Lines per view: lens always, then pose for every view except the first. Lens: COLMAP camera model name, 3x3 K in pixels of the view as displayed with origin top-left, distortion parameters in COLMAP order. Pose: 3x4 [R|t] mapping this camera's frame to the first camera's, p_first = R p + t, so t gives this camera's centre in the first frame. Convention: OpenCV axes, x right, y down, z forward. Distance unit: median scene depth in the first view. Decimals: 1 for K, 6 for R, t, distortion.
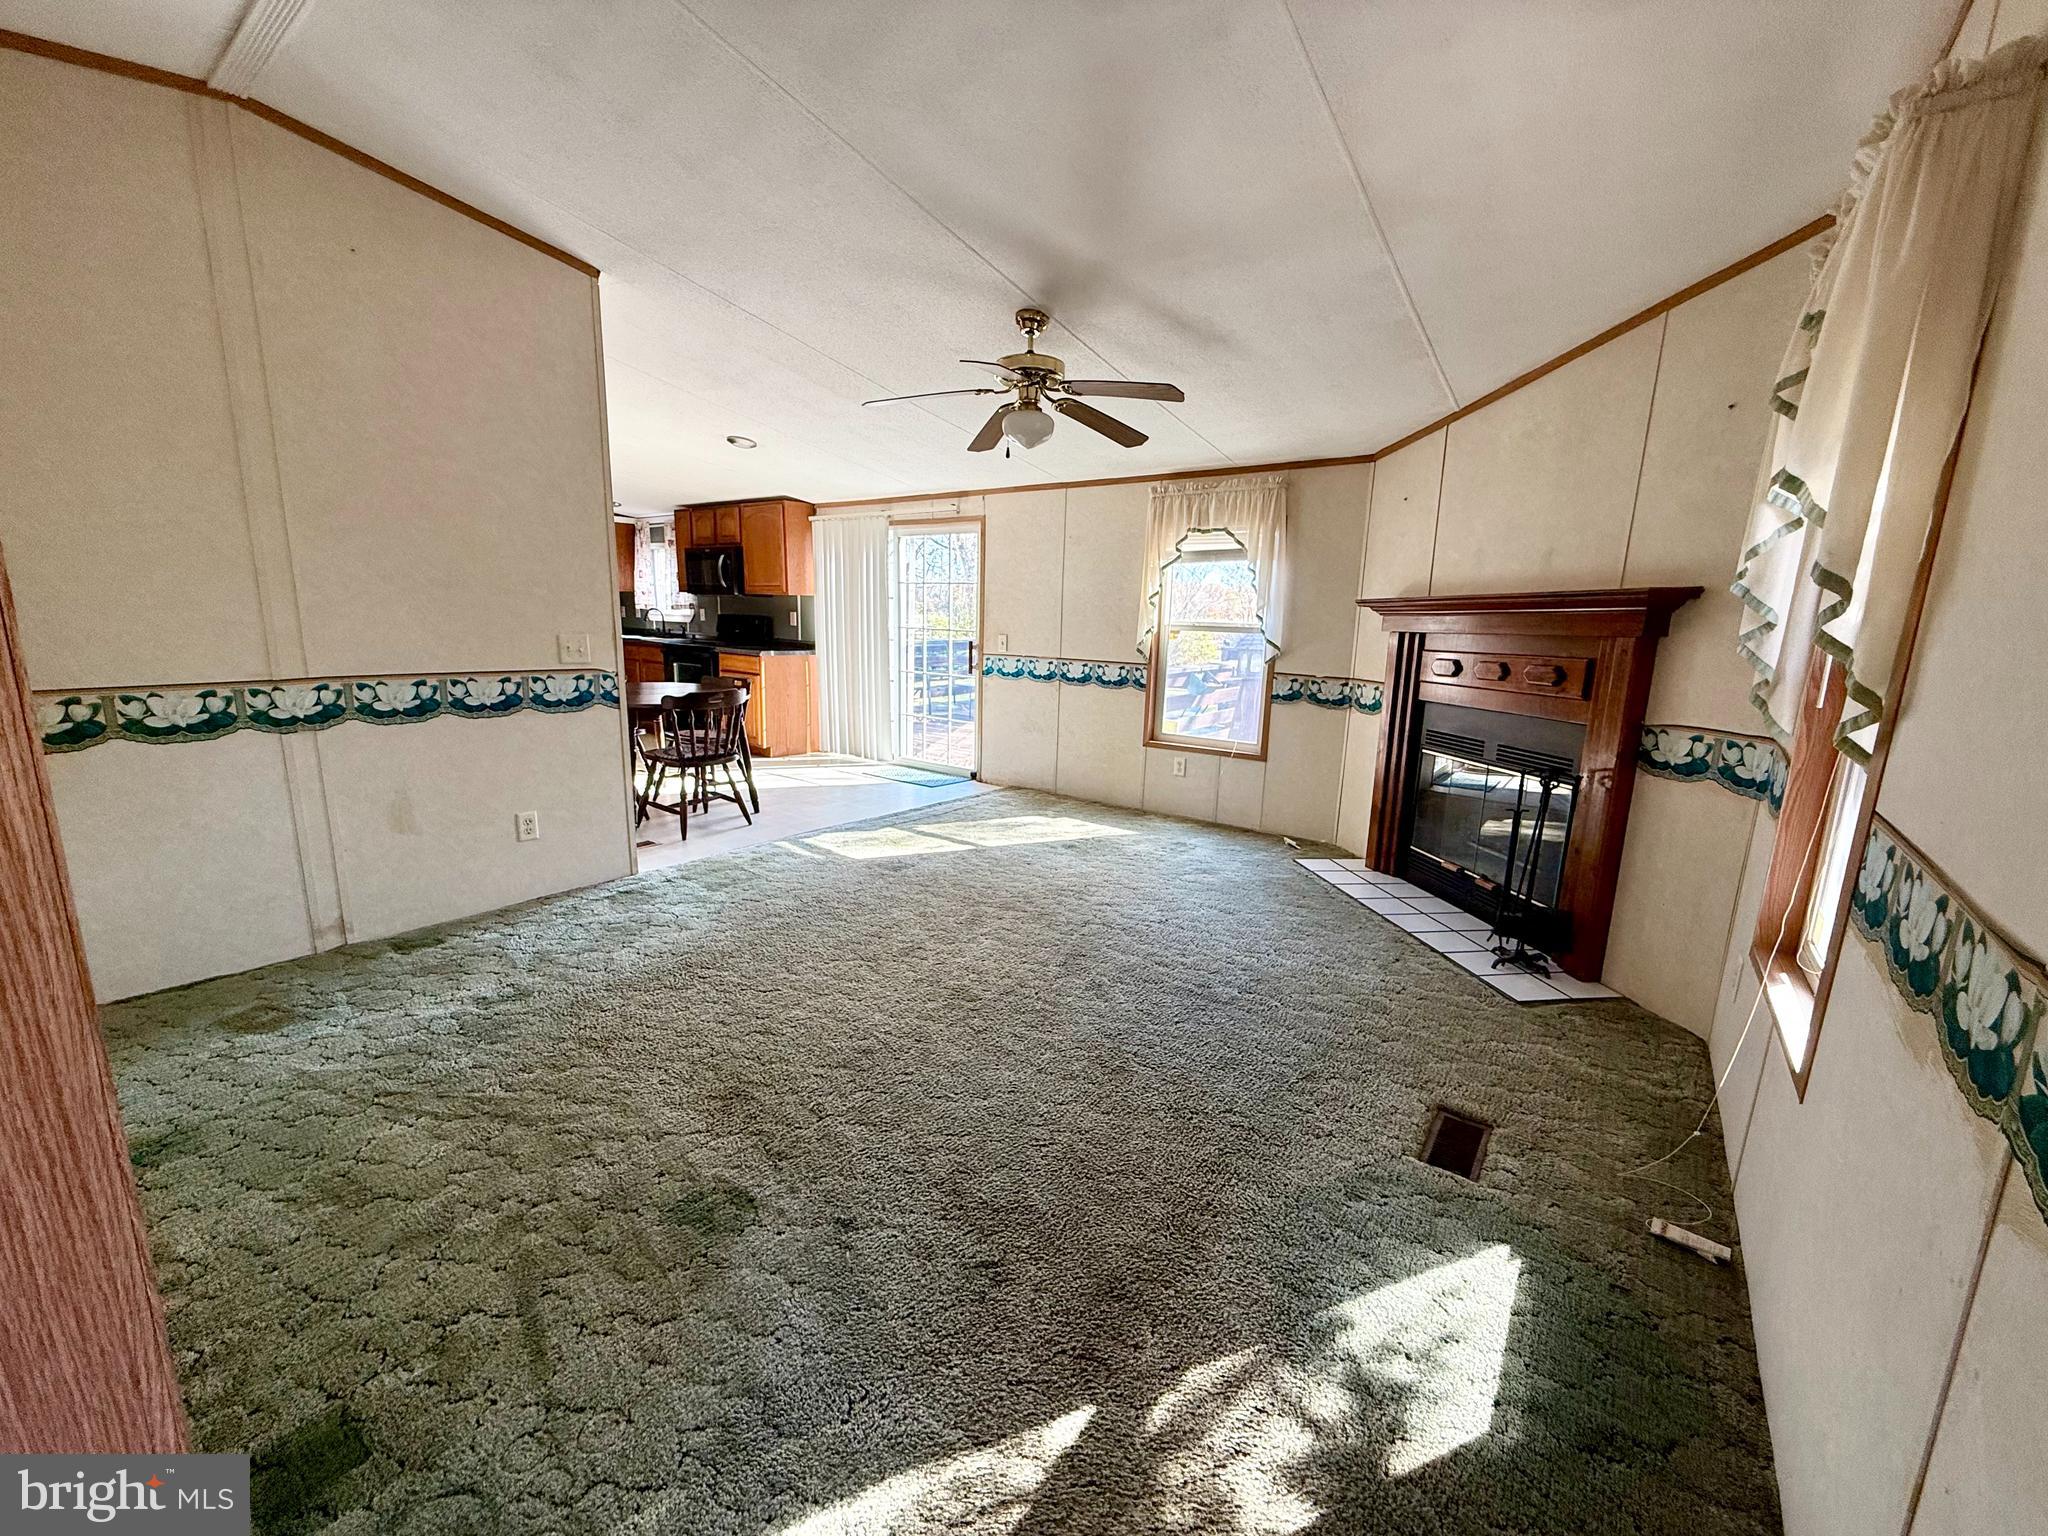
lens RADIAL K [[812.9, 0, 1024.0], [0, 812.9, 768.0], [0, 0, 1]] dist [-0.000957, -0.000134]
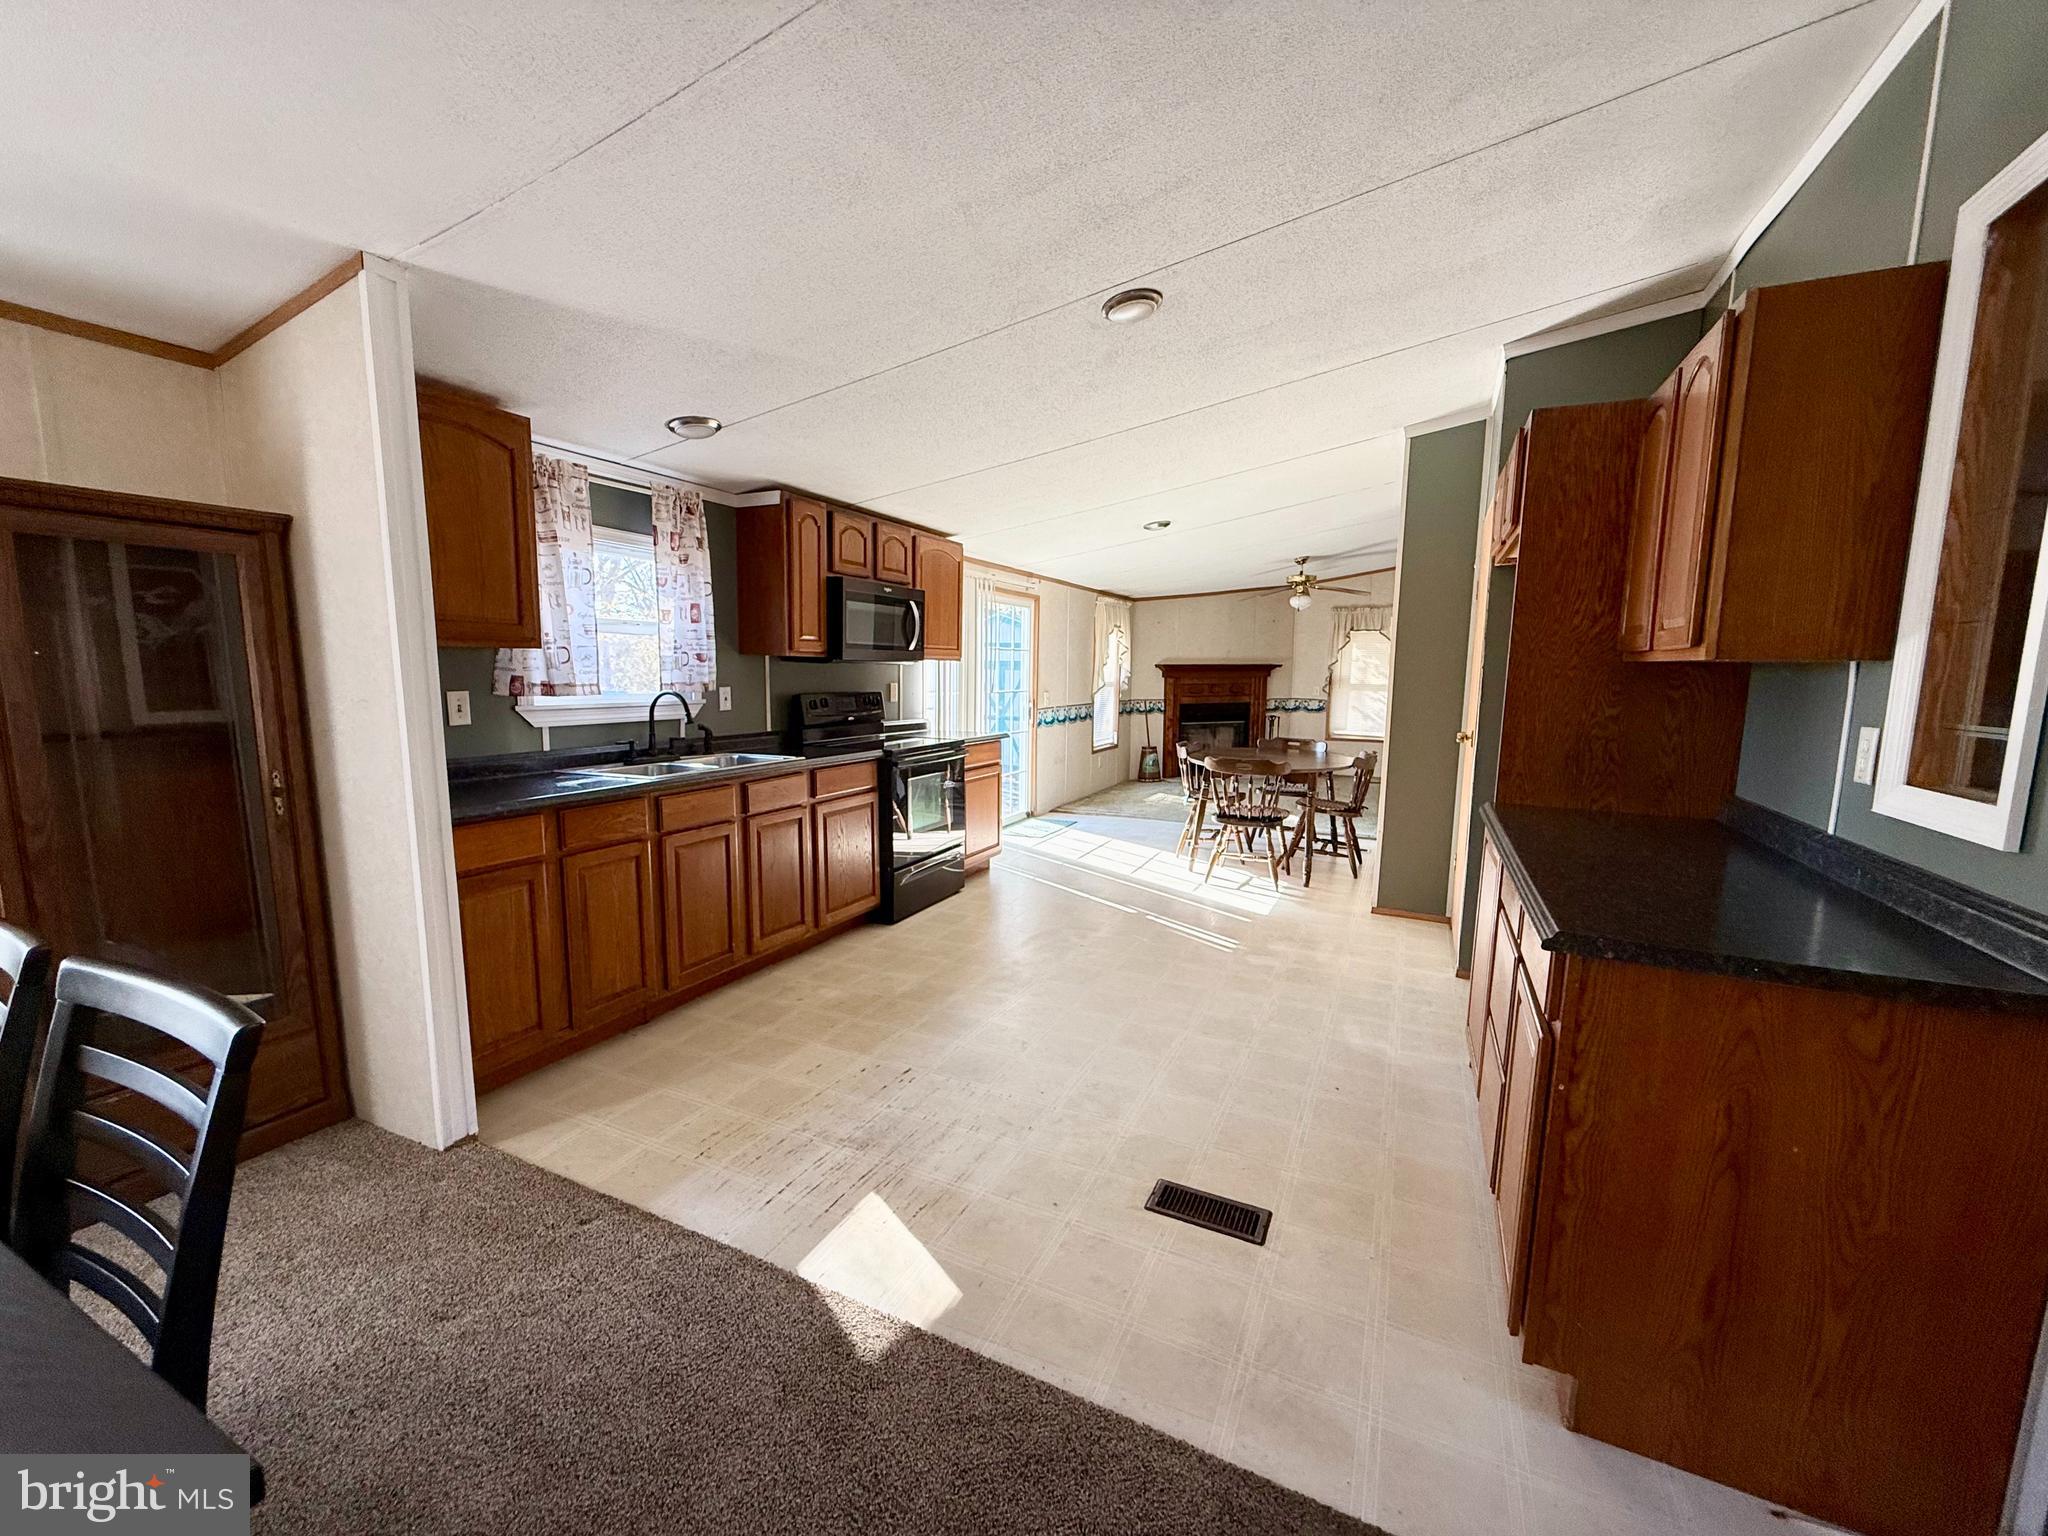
lens RADIAL K [[812.9, 0, 1024.0], [0, 812.9, 768.0], [0, 0, 1]] dist [-0.000957, -0.000134]
pose [[-0.191995, -0.150049, 0.969857, -1.667850], [0.168021, 0.968626, 0.183120, -0.381303], [-0.966906, 0.198115, -0.160760, 1.676859]]
